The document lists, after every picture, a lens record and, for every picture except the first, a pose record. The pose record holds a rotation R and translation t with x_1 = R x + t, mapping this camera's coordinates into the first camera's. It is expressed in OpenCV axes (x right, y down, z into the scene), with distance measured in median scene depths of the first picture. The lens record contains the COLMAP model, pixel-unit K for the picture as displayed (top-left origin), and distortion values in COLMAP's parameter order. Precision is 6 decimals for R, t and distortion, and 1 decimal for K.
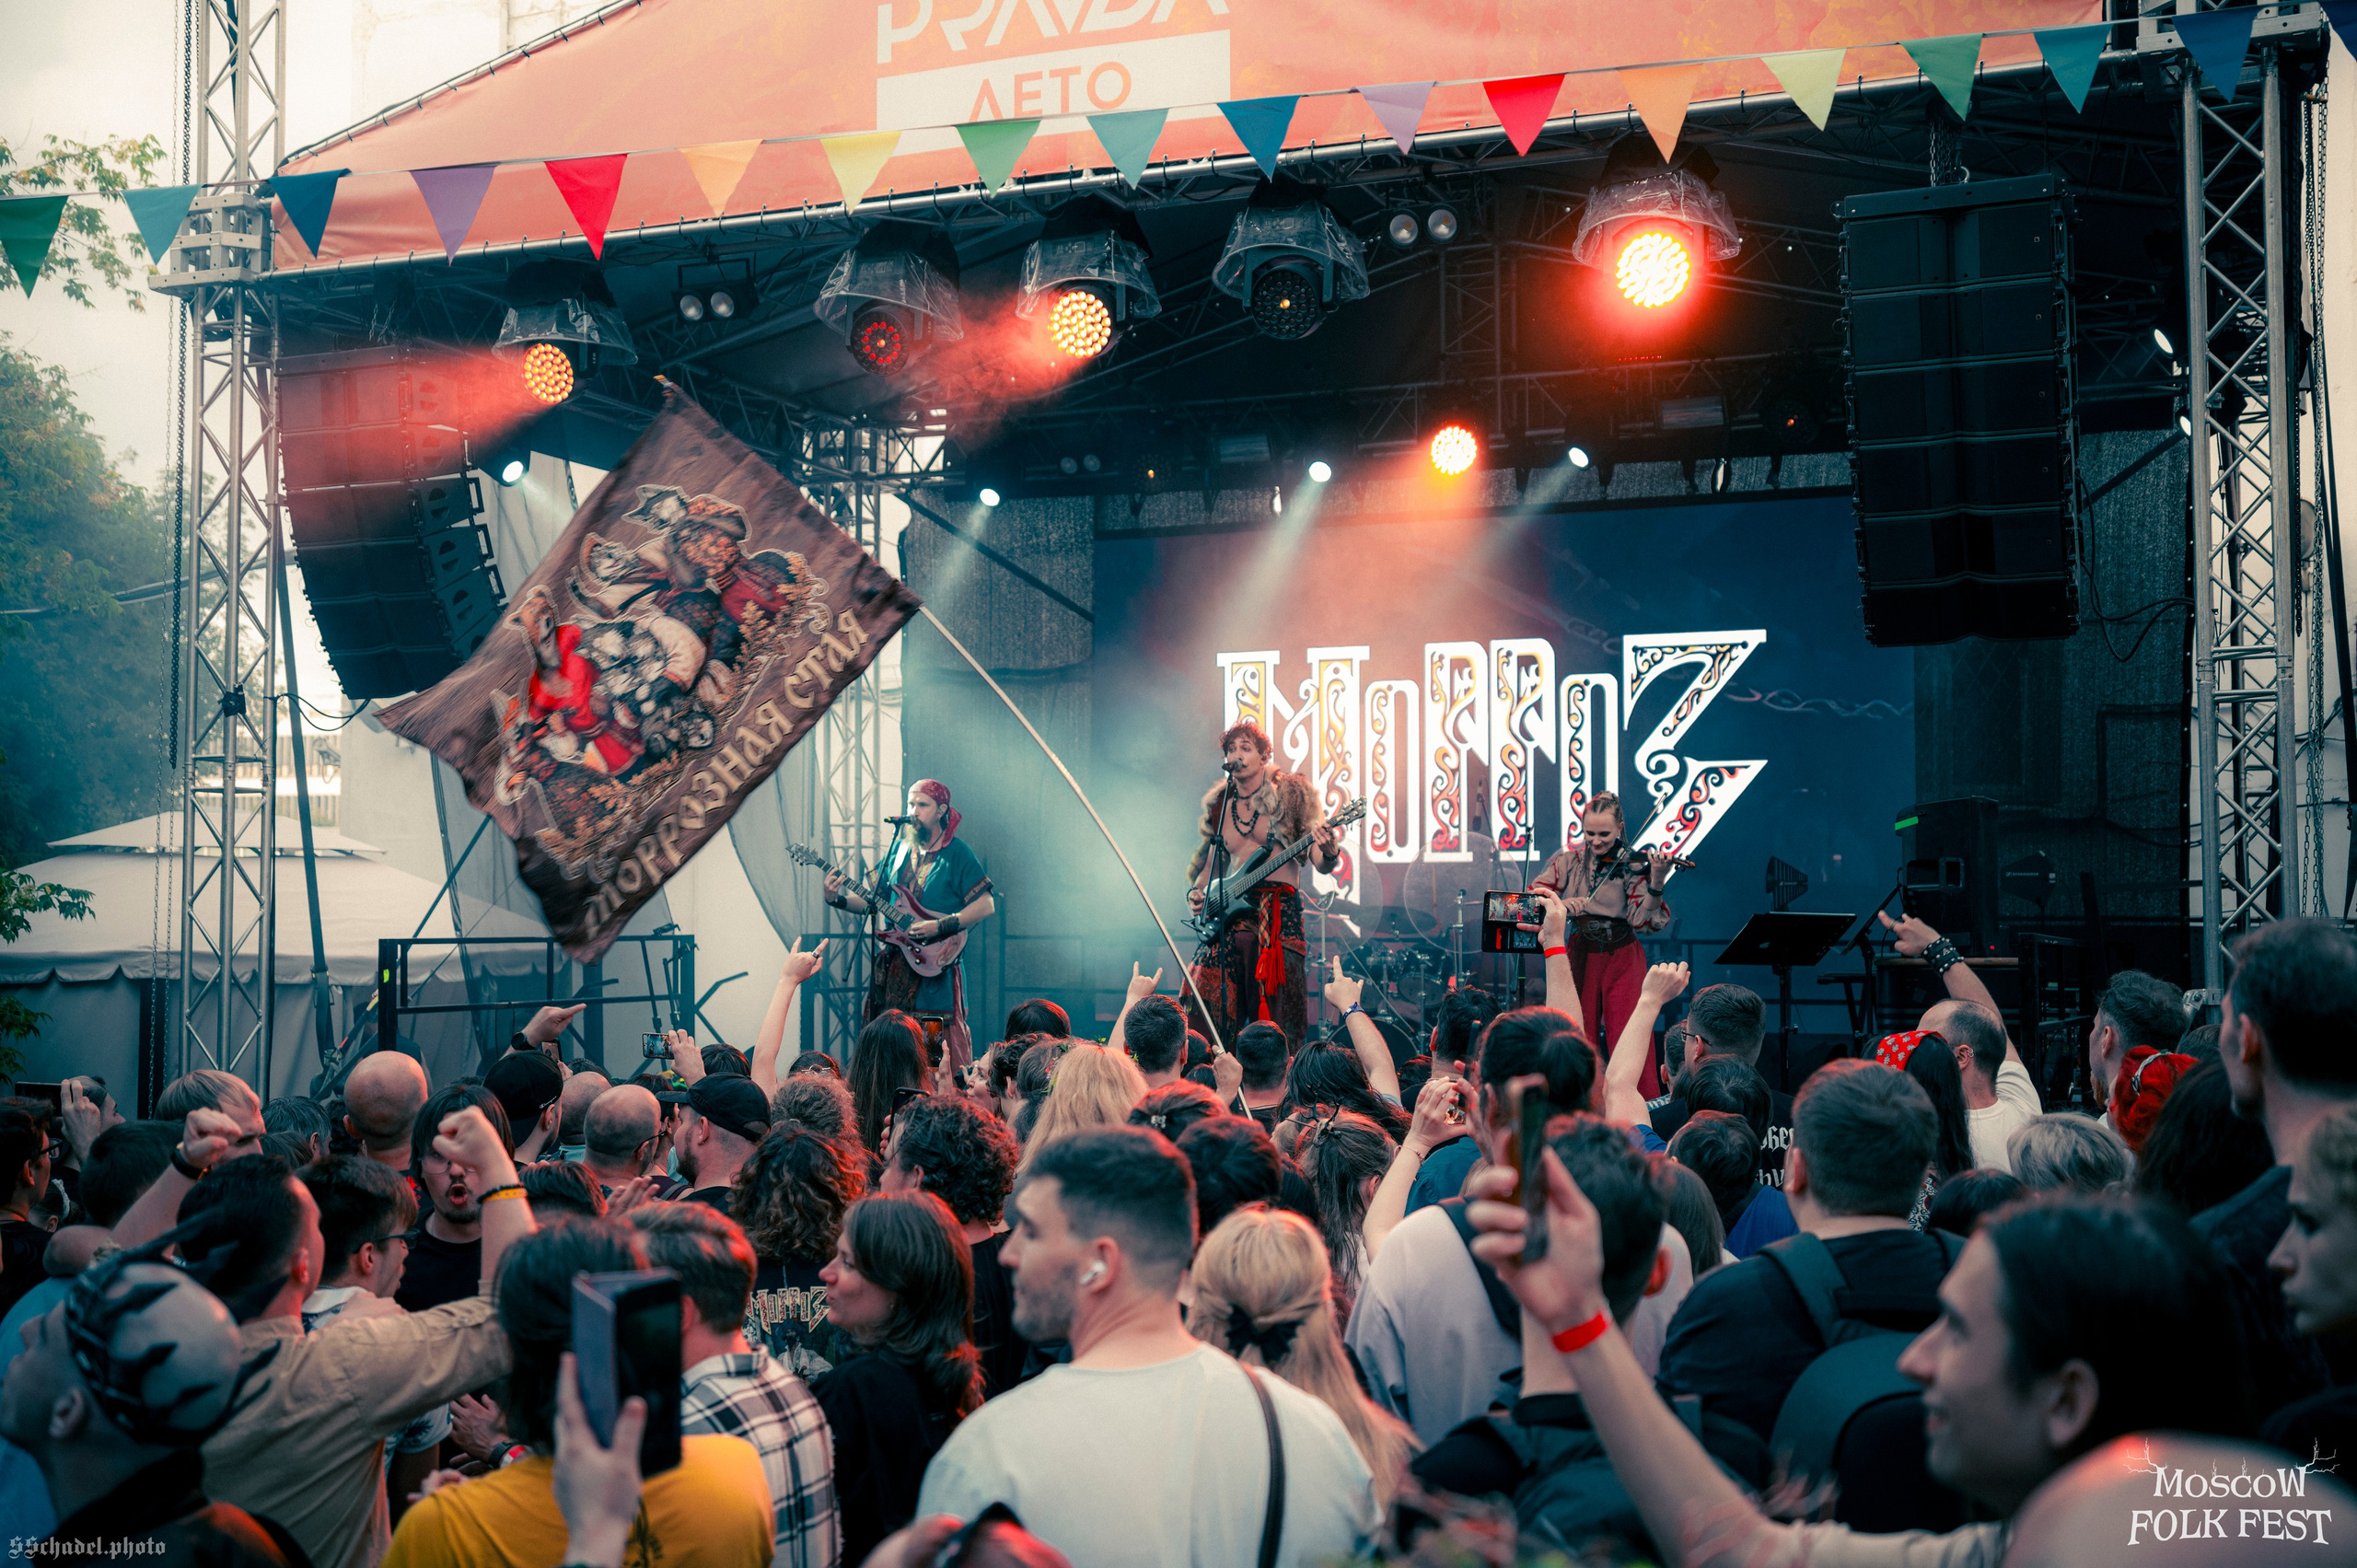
lens RADIAL K [[2613.7, 0, 1178.5], [0, 2613.7, 784.0], [0, 0, 1]] dist [-0.018983, 0.036666]
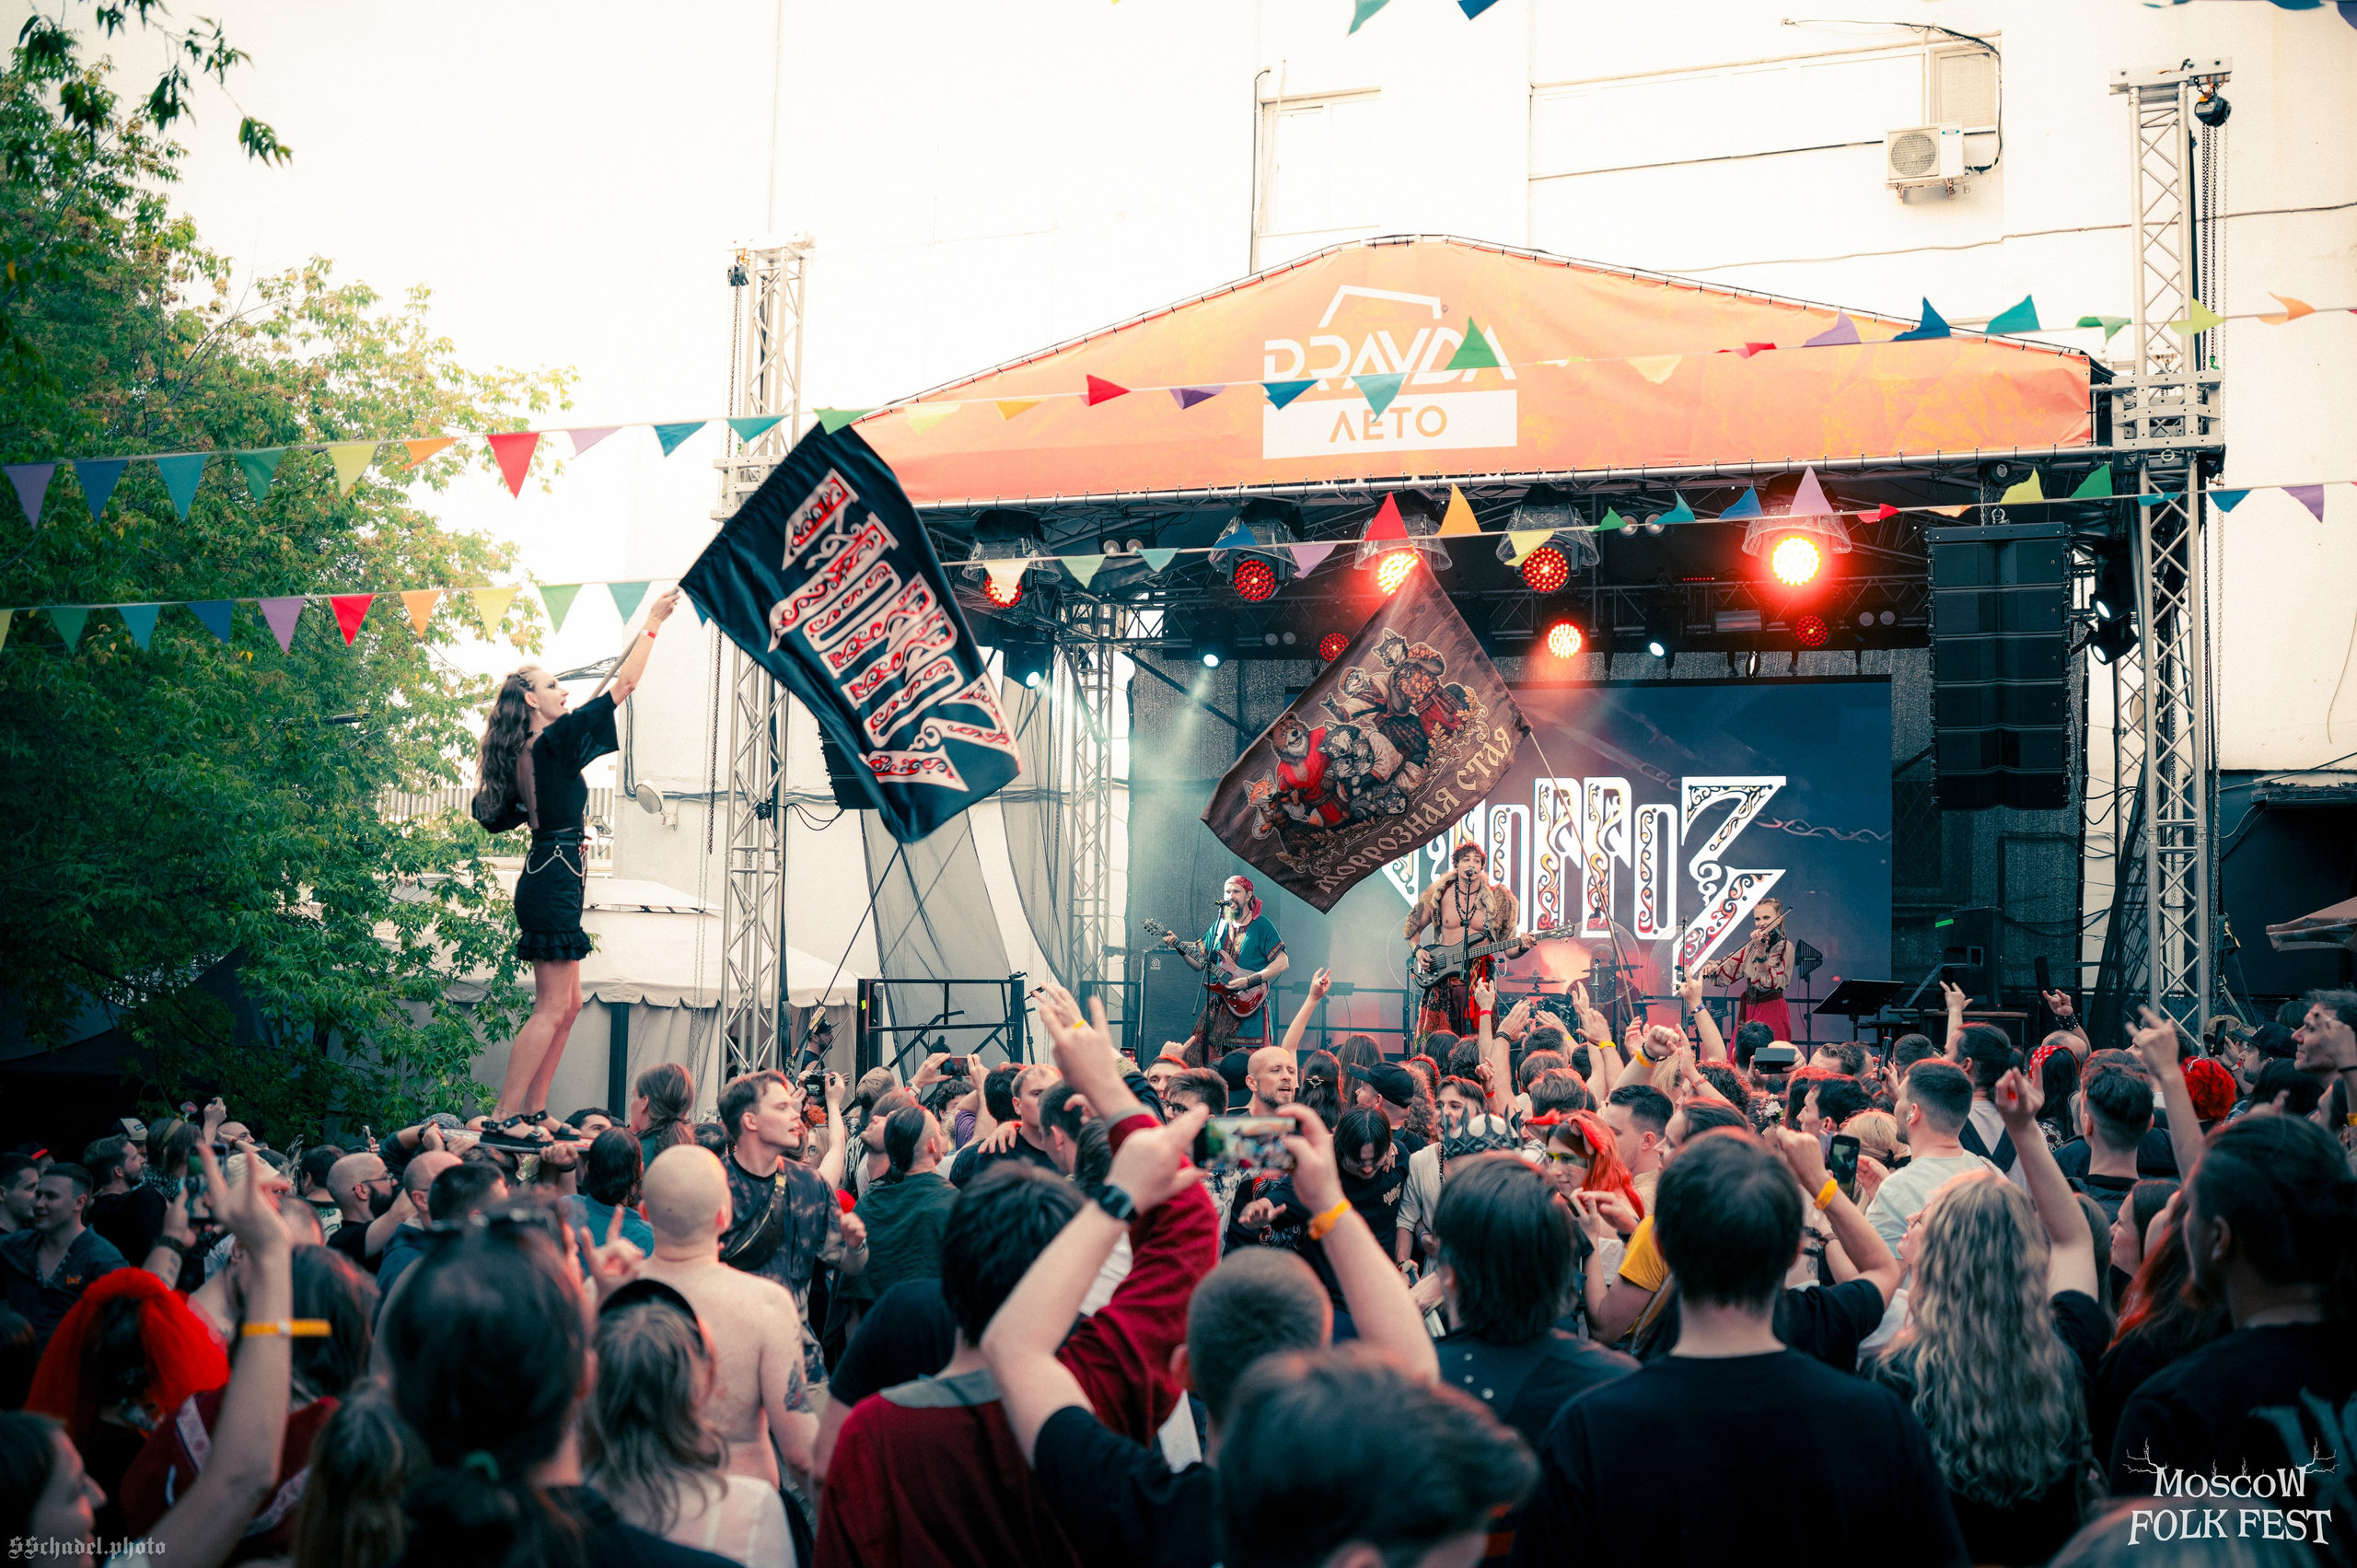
lens RADIAL K [[2302.5, 0, 1178.5], [0, 2302.5, 784.0], [0, 0, 1]] dist [-0.123016, 0.102704]
pose [[0.998864, 0.025218, 0.040433, -0.147454], [-0.024005, 0.999255, -0.030211, -0.010194], [-0.041165, 0.029206, 0.998725, -0.205351]]
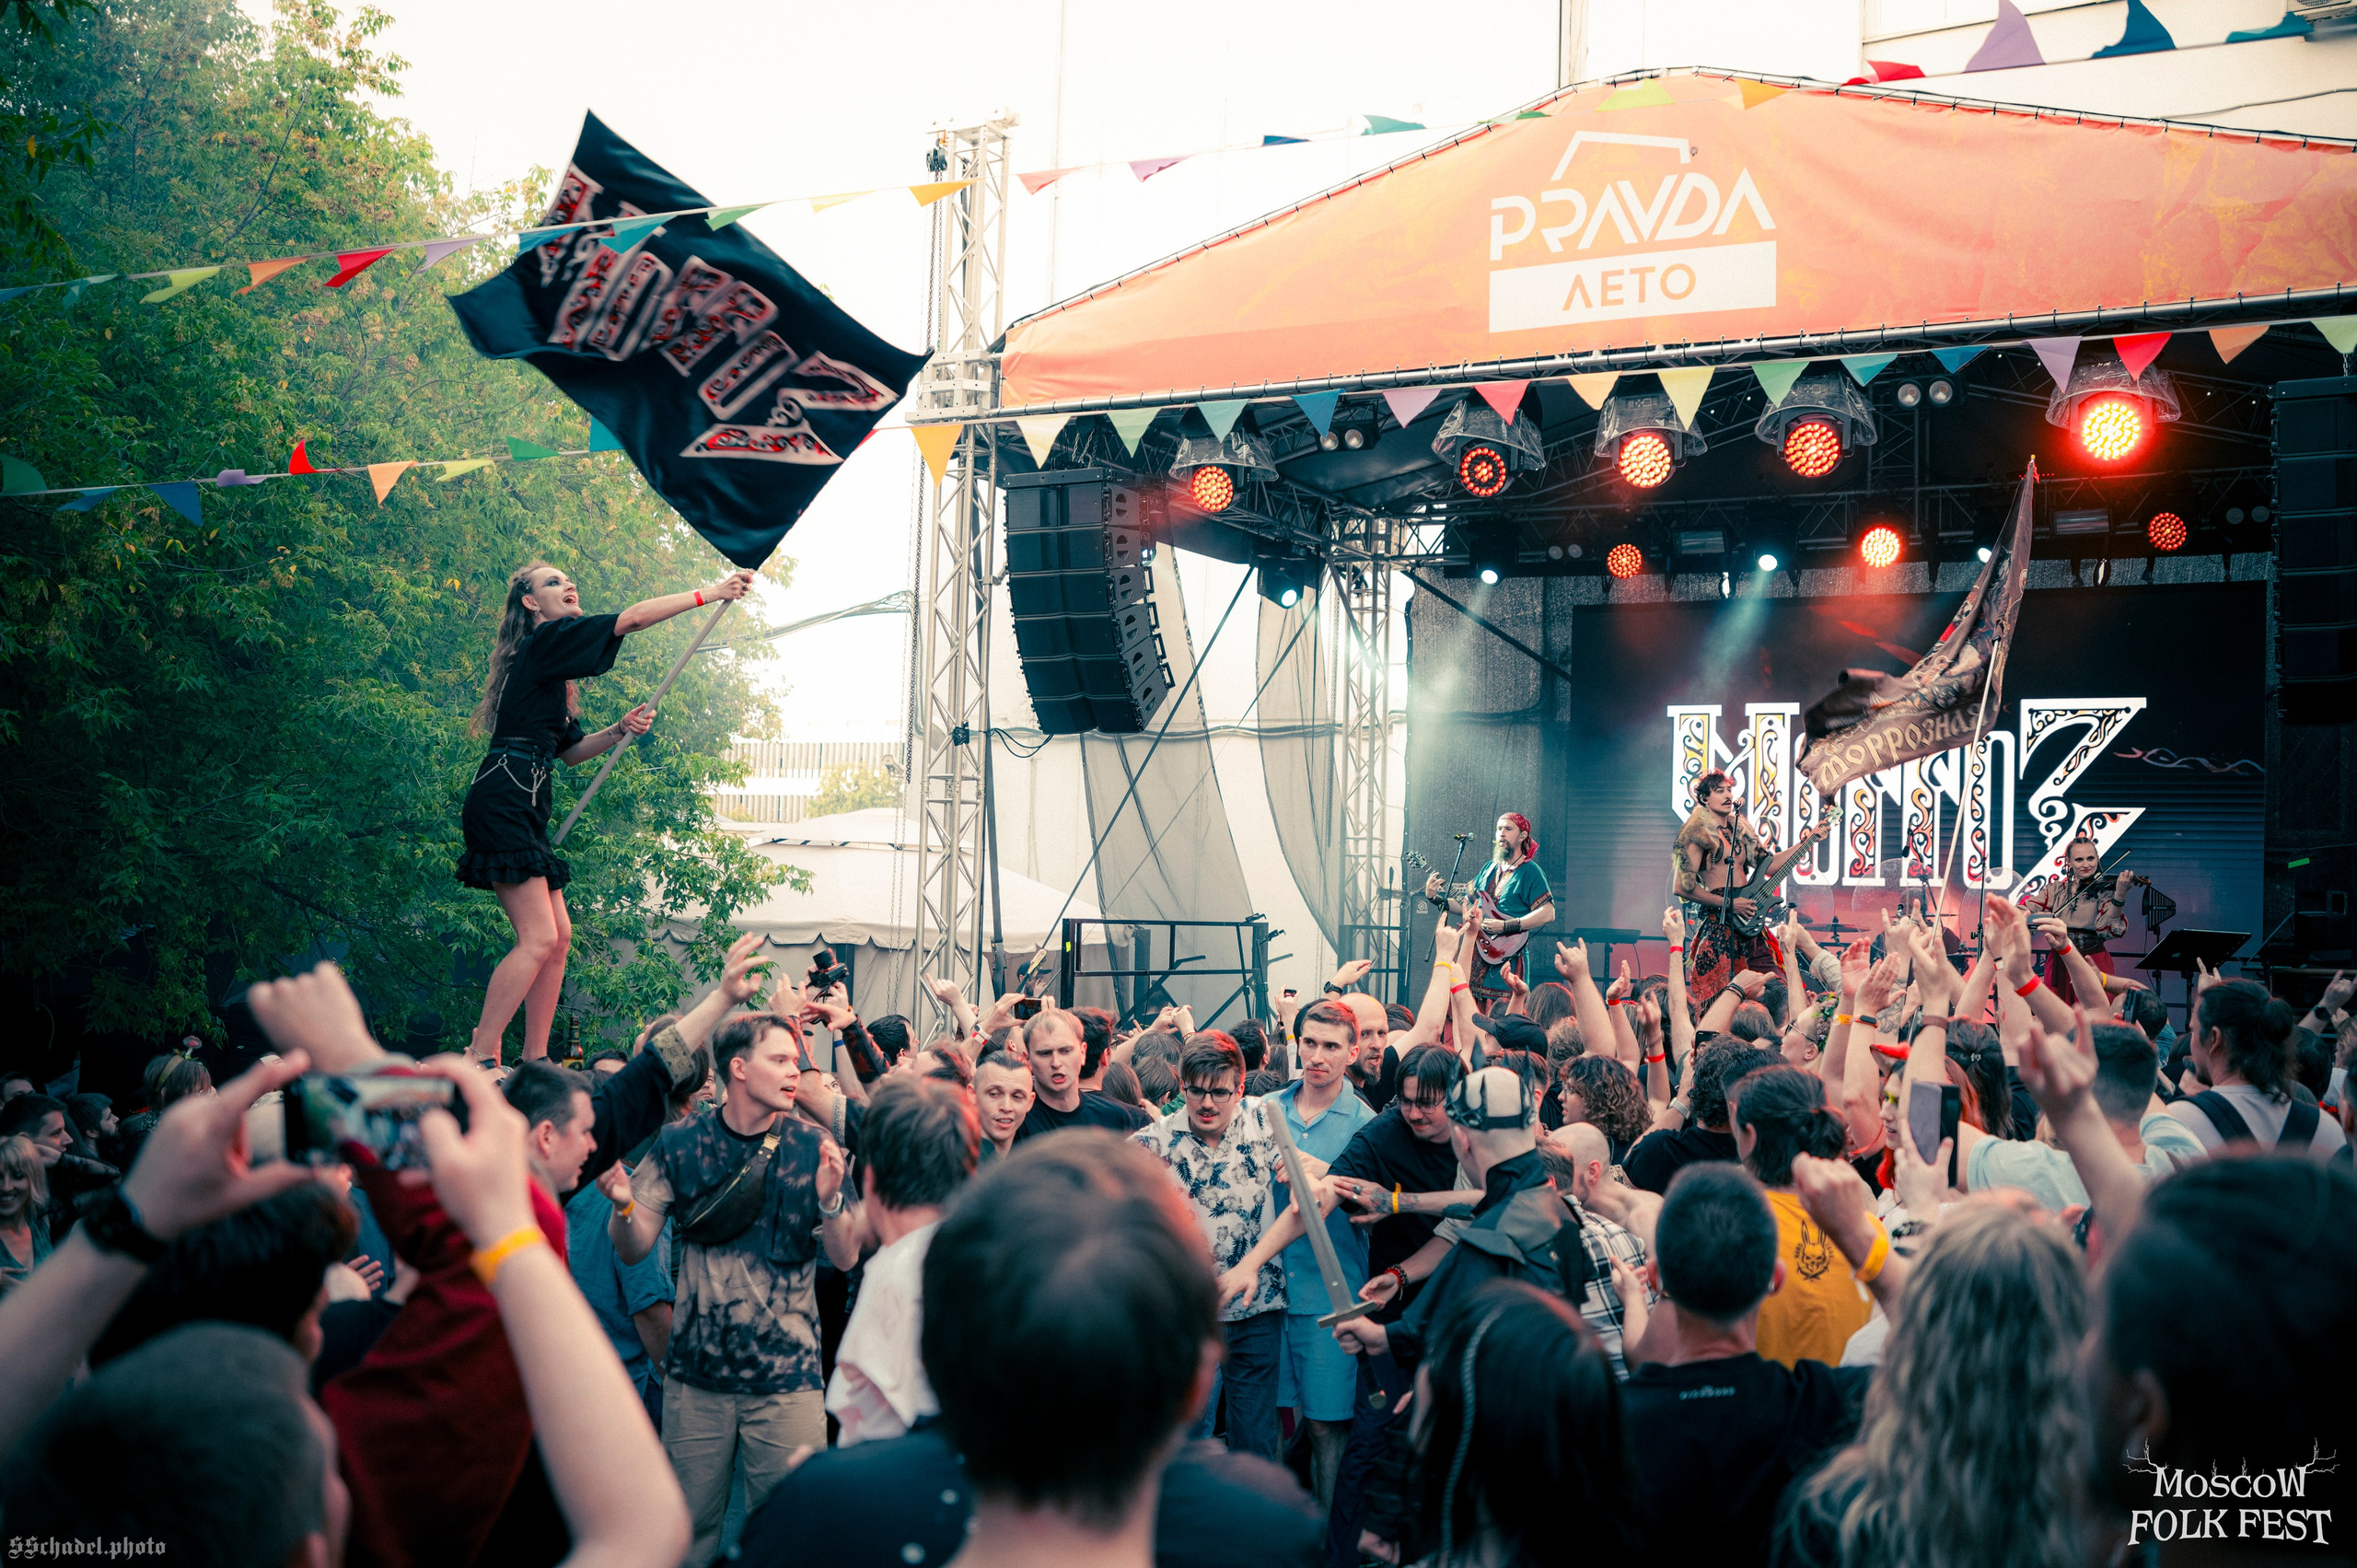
lens RADIAL K [[2314.7, 0, 1178.5], [0, 2314.7, 784.0], [0, 0, 1]] dist [-0.142819, 0.217815]
pose [[0.991046, 0.024902, -0.131176, -0.078860], [-0.025749, 0.999657, -0.004761, -0.002994], [0.131013, 0.008096, 0.991348, -0.110245]]
